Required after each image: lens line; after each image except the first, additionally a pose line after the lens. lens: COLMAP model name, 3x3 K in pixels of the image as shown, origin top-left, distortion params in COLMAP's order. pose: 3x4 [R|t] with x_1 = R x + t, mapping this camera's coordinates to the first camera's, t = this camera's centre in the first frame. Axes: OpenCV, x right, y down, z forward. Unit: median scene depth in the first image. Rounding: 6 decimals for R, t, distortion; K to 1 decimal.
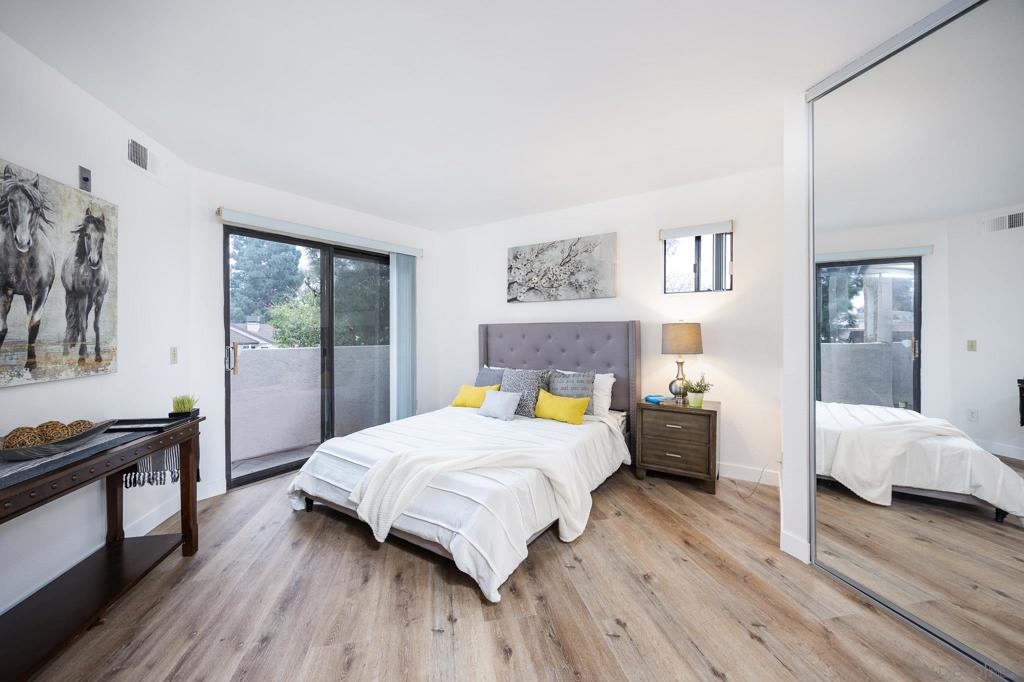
lens RADIAL K [[393.9, 0, 511.3], [0, 393.9, 334.2], [0, 0, 1]] dist [-0.004550, -0.000183]
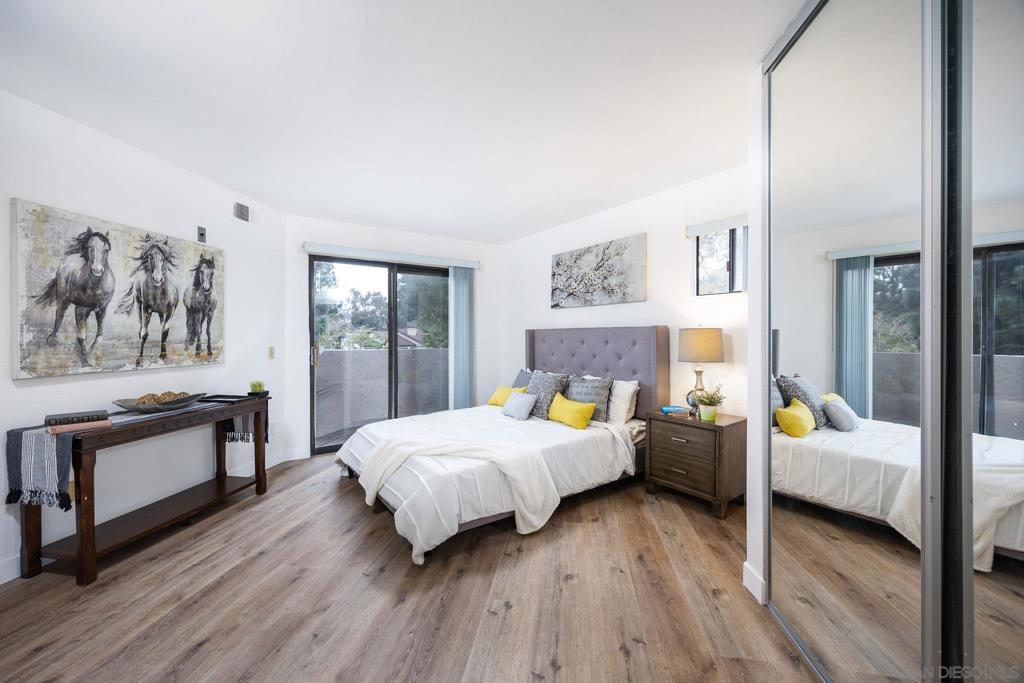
lens RADIAL K [[393.9, 0, 502.4], [0, 393.9, 340.2], [0, 0, 1]] dist [-0.004550, -0.000183]
pose [[0.937277, 0.008214, -0.348489, 0.445469], [-0.007077, 0.999965, 0.004535, -0.001958], [0.348514, -0.001784, 0.937302, -0.016790]]
